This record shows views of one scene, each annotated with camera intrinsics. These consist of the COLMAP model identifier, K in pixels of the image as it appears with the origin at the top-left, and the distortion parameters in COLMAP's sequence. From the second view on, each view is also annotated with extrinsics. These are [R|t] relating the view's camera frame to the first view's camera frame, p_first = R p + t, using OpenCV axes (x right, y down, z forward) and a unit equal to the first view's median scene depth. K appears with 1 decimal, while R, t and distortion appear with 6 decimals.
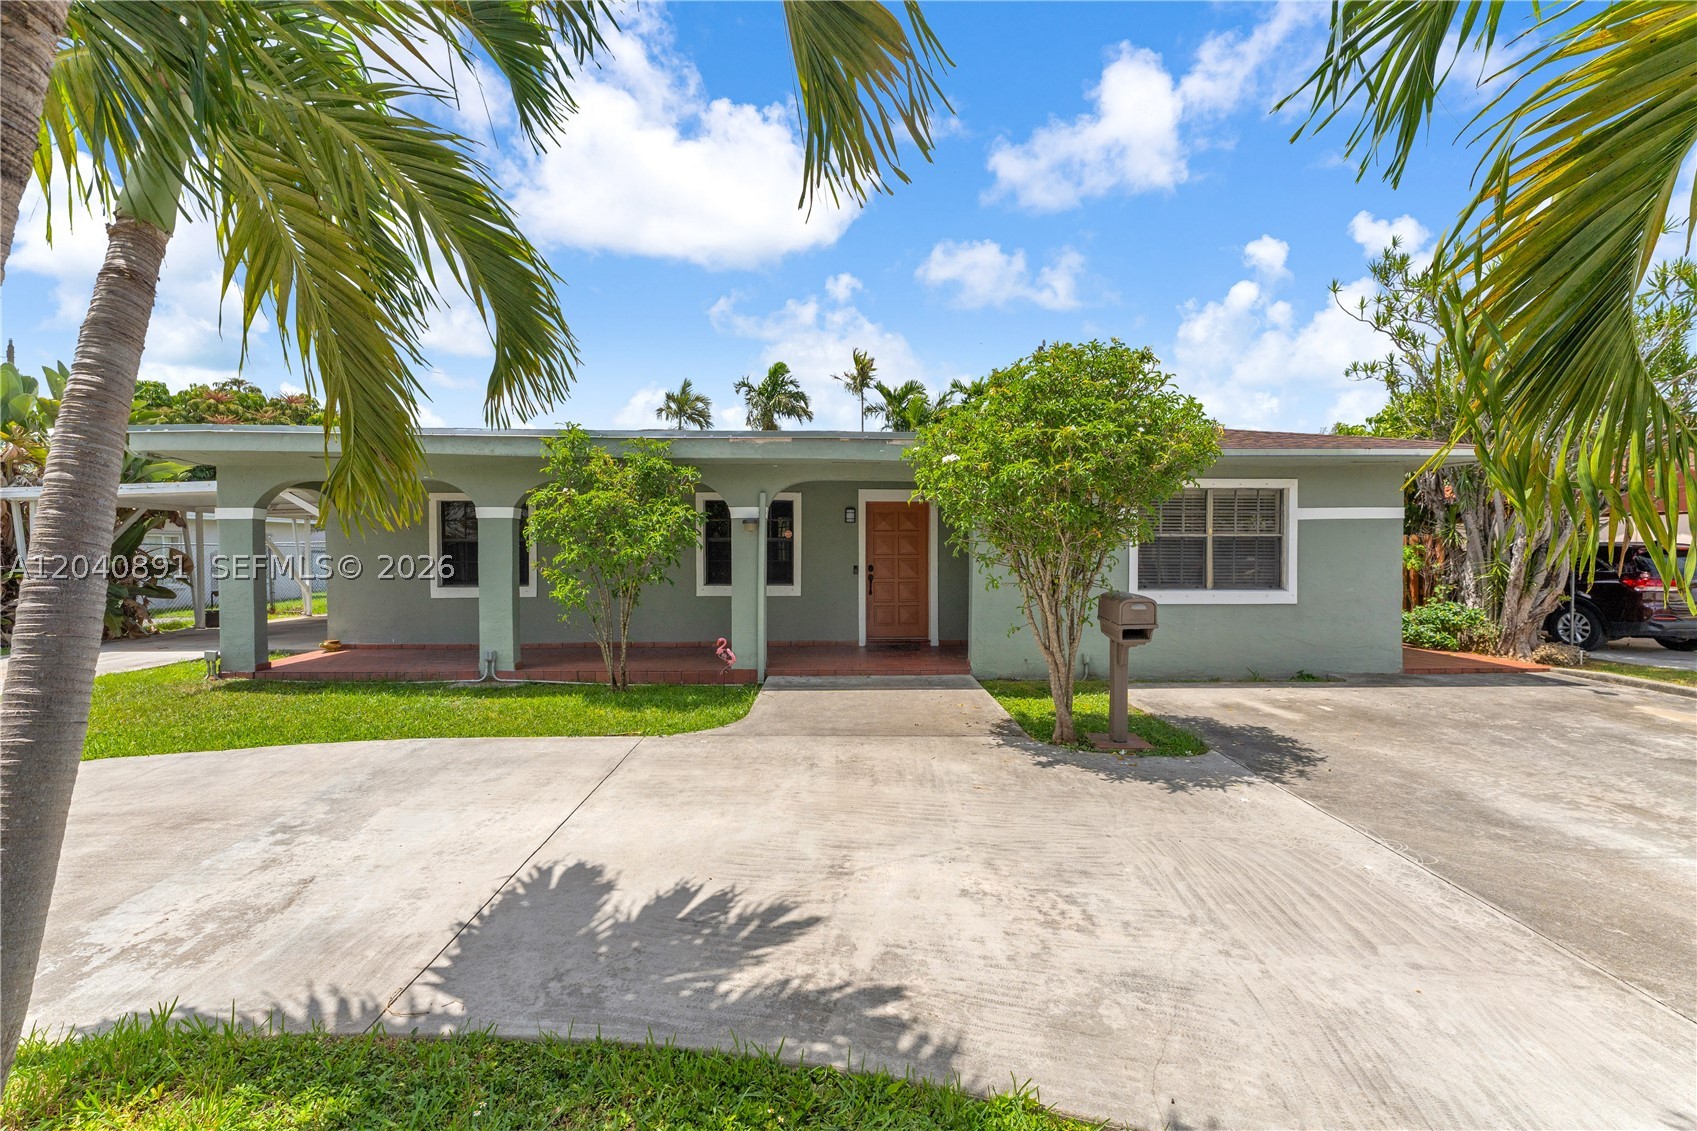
lens RADIAL K [[712.3, 0, 843.2], [0, 712.3, 568.1], [0, 0, 1]] dist [0.001258, 0.000046]
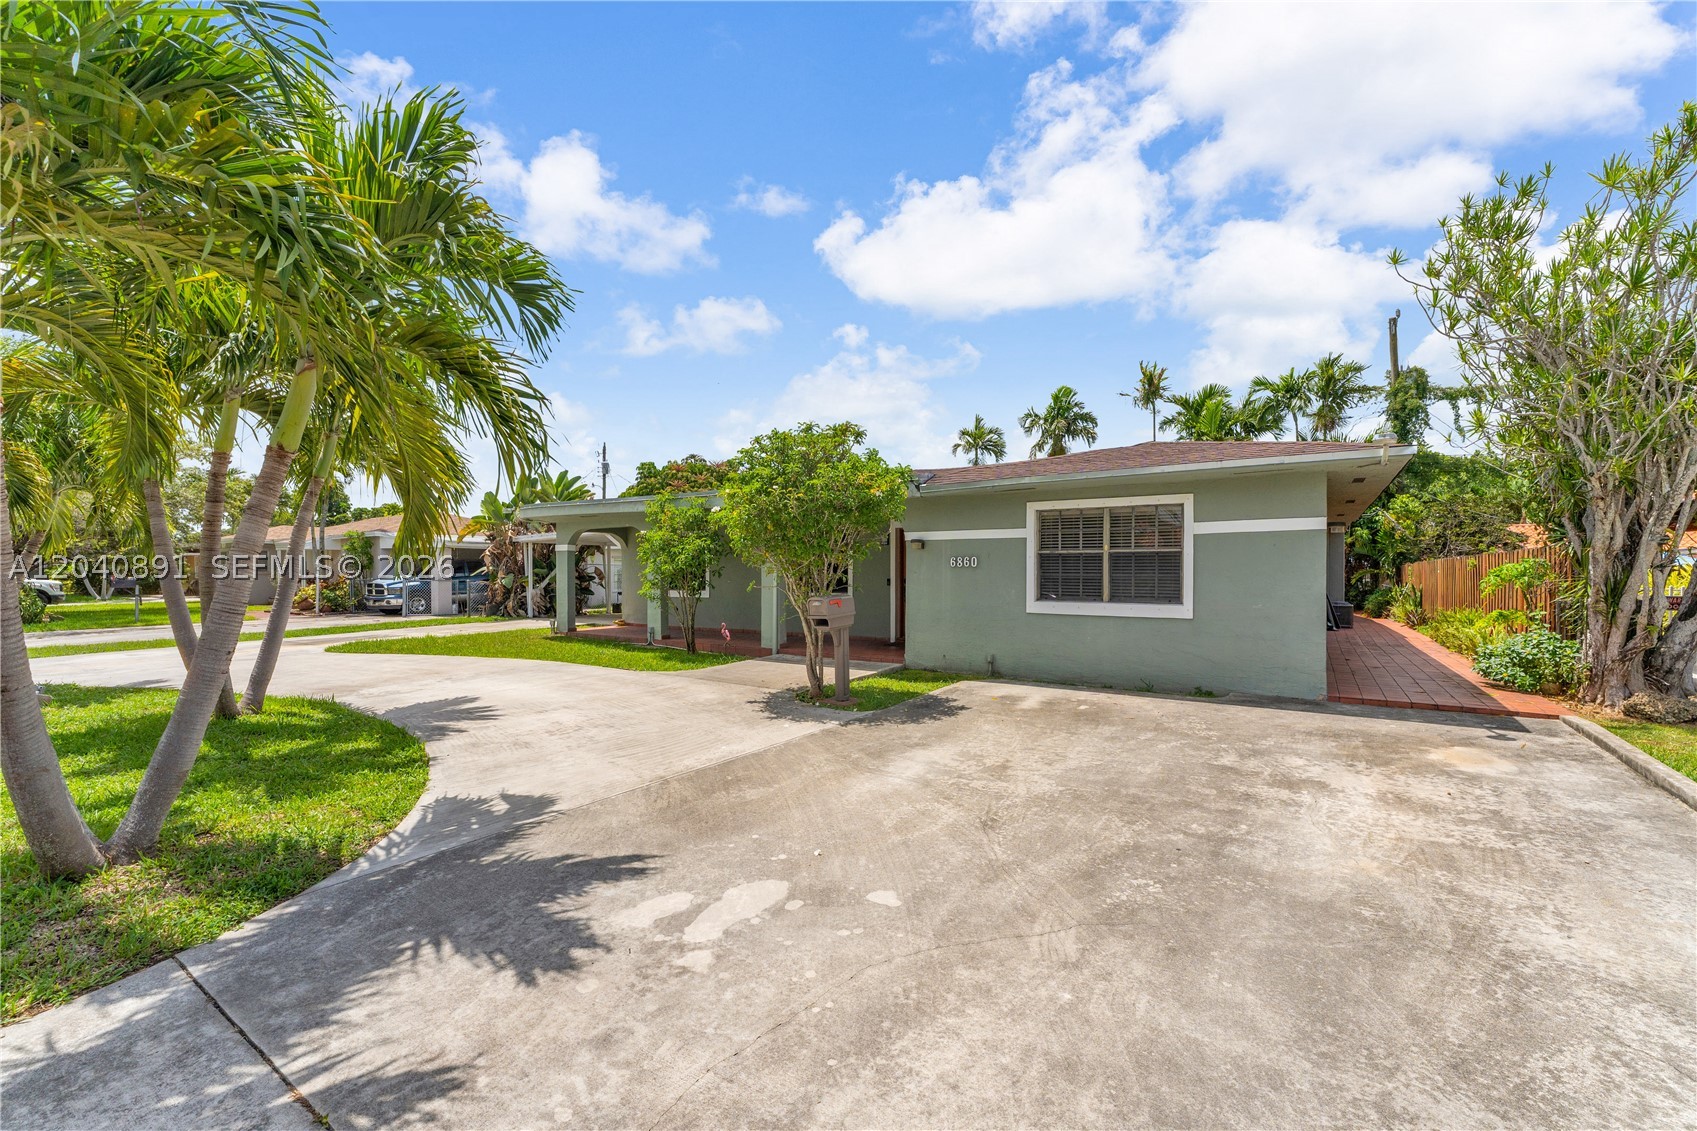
lens RADIAL K [[695.1, 0, 822.2], [0, 695.1, 585.9], [0, 0, 1]] dist [-0.000074, 0.000465]
pose [[0.807243, 0.013554, -0.590064, 0.786538], [-0.014239, 0.999893, 0.003487, 0.008204], [0.590048, 0.005587, 0.807349, -0.089808]]
